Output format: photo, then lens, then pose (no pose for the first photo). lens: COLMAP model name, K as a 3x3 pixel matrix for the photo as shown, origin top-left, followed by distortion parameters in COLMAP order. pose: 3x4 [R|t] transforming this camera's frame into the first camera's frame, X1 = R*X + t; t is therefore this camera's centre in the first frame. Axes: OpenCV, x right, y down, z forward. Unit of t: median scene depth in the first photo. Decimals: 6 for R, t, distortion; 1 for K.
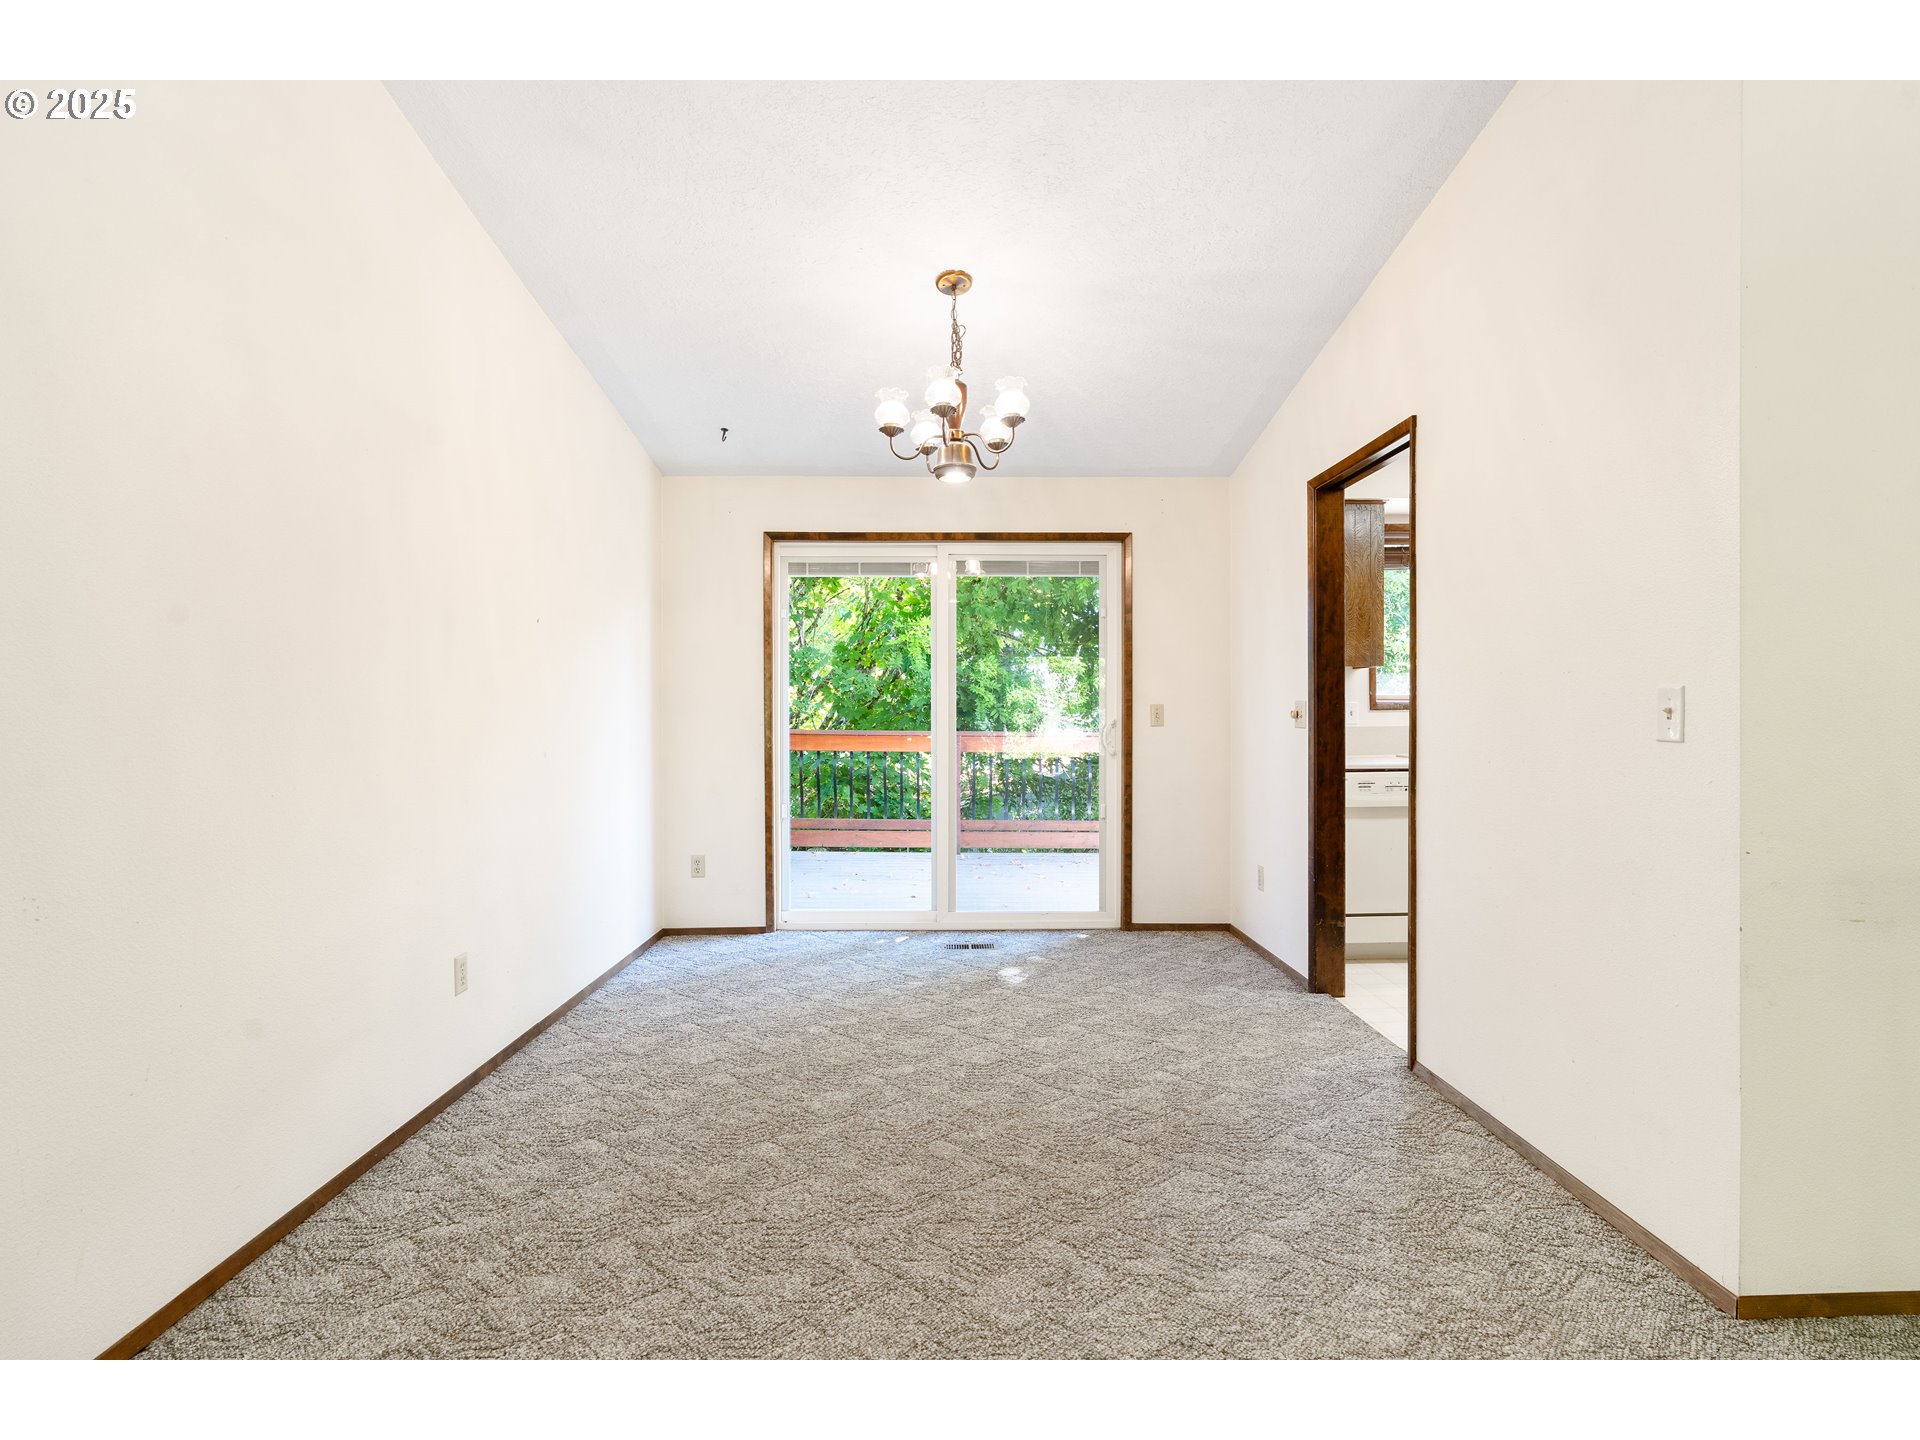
lens RADIAL K [[933.1, 0, 979.1], [0, 933.1, 722.5], [0, 0, 1]] dist [-0.013674, 0.004284]
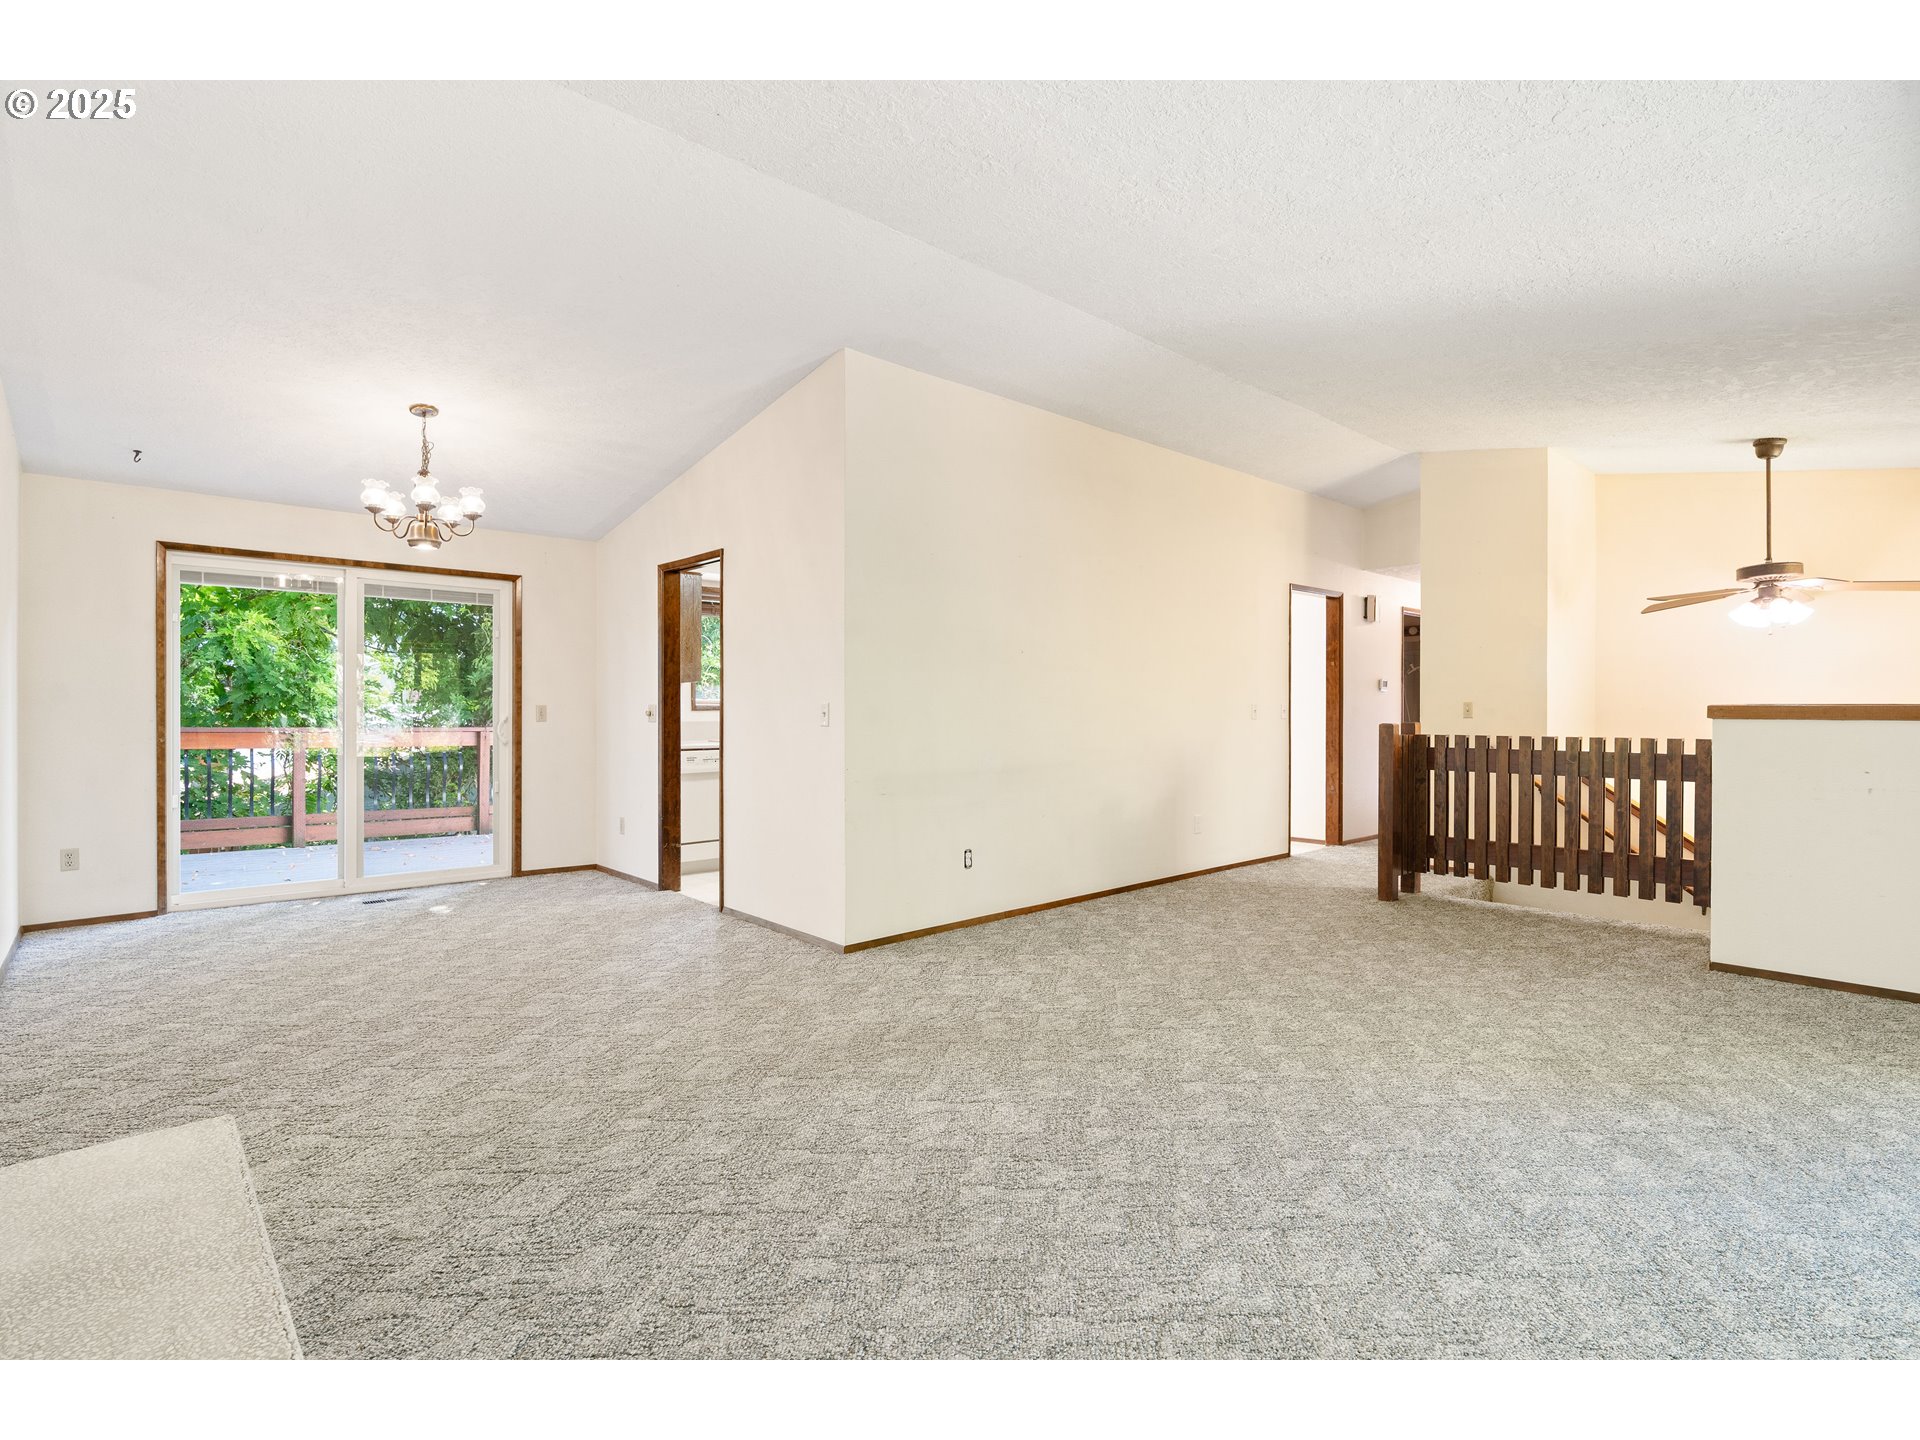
lens RADIAL K [[933.1, 0, 953.1], [0, 933.1, 718.2], [0, 0, 1]] dist [-0.013674, 0.004284]
pose [[0.774240, 0.000426, 0.632892, -0.233197], [-0.000404, 1.000000, -0.000179, -0.001132], [-0.632892, -0.000117, 0.774240, -0.479575]]
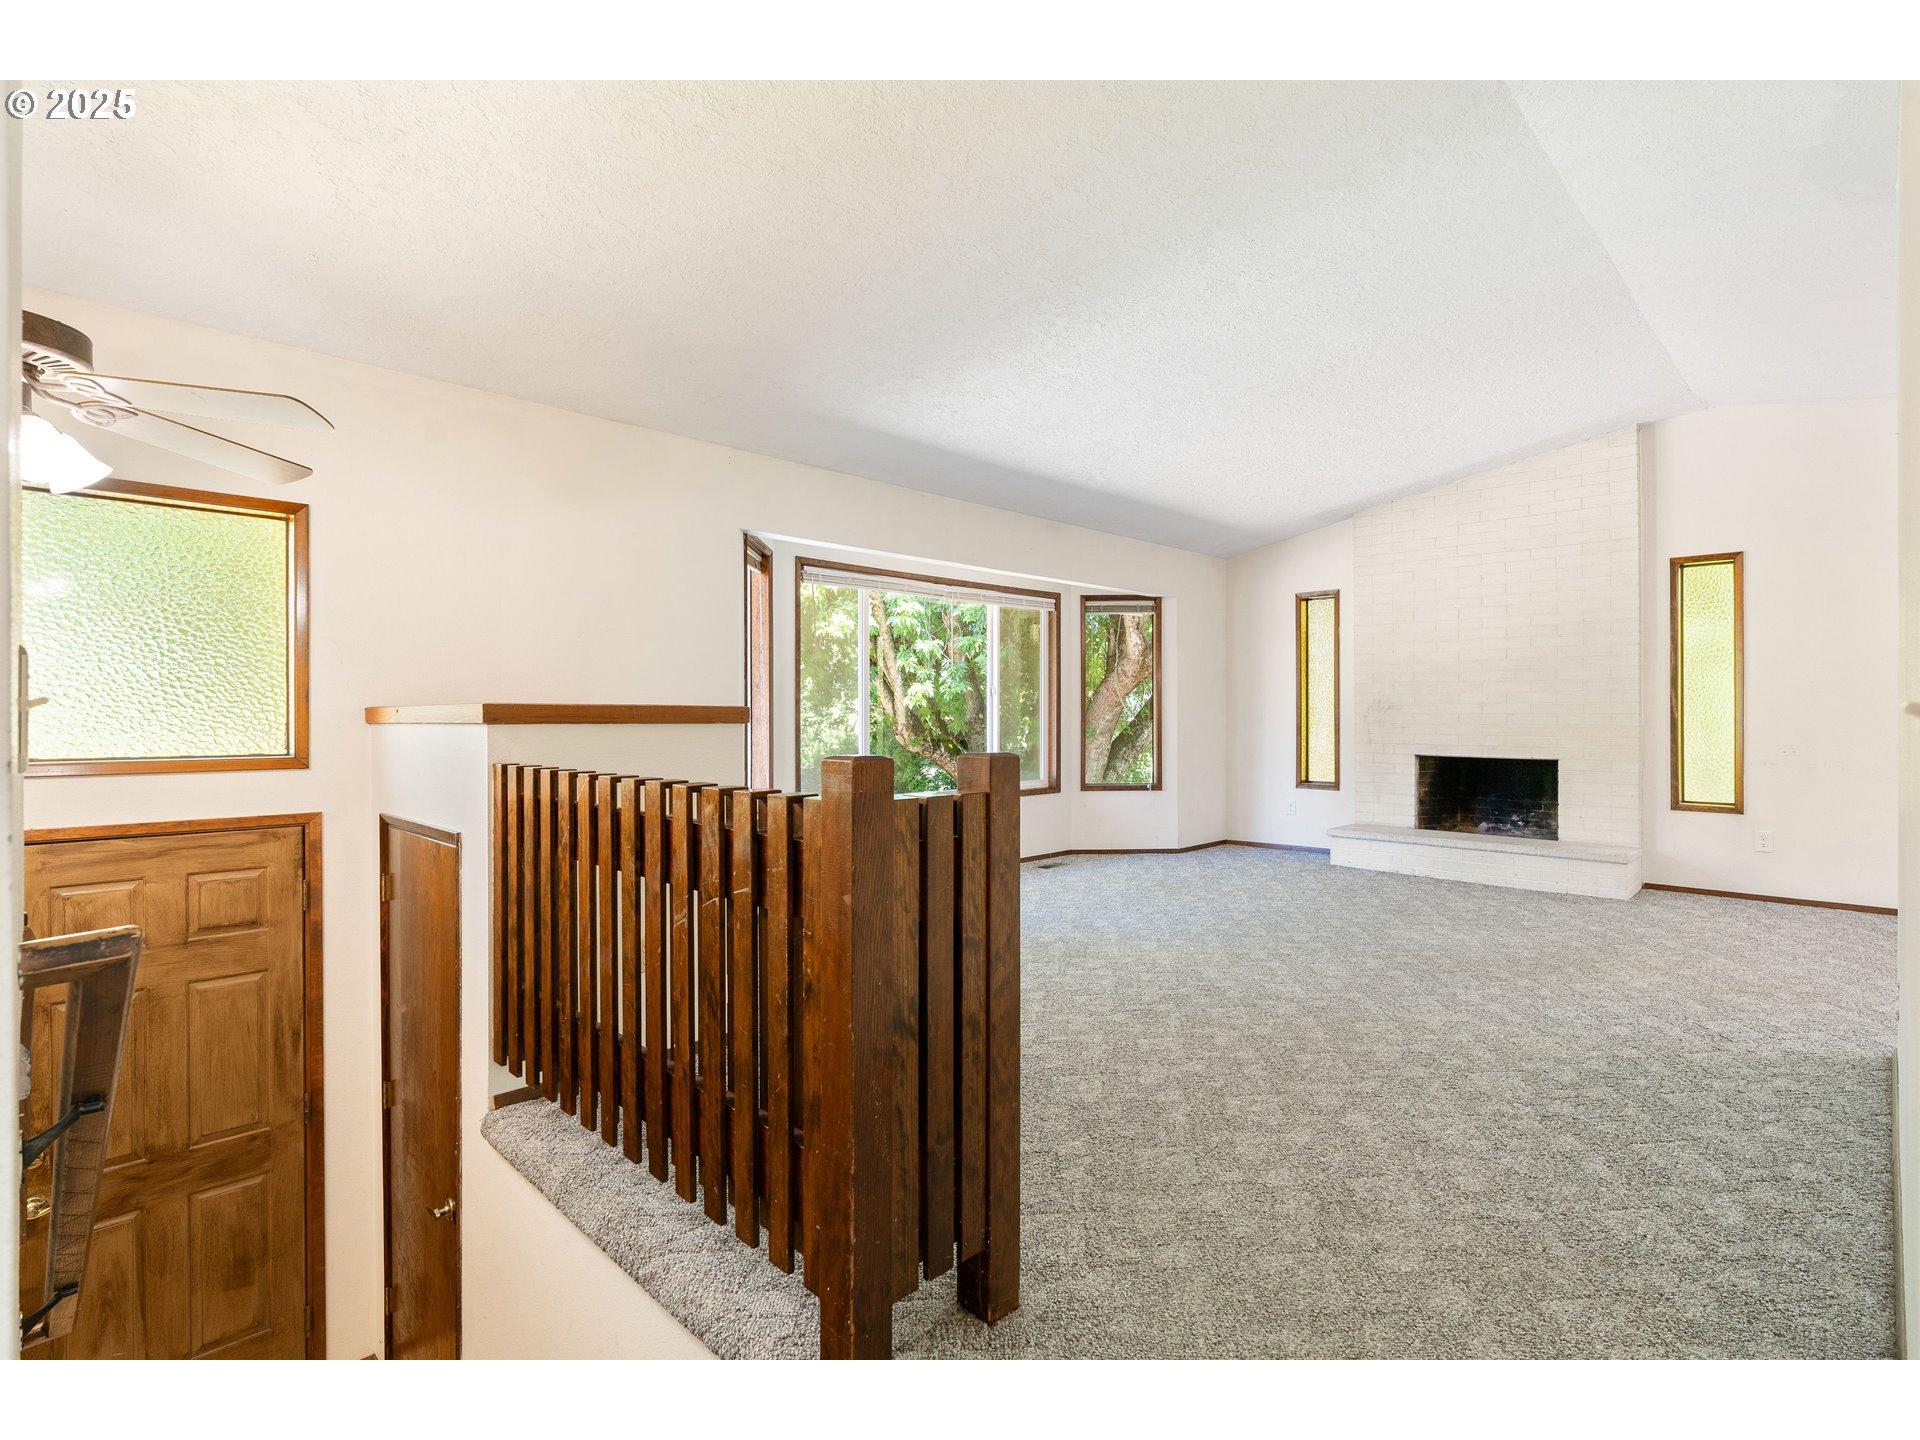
lens RADIAL K [[933.1, 0, 962.2], [0, 933.1, 714.2], [0, 0, 1]] dist [-0.013674, 0.004284]
pose [[-0.734755, 0.006296, -0.678303, 1.367987], [0.001021, 0.999966, 0.008175, -0.012260], [0.678332, 0.005314, -0.734737, 0.447526]]
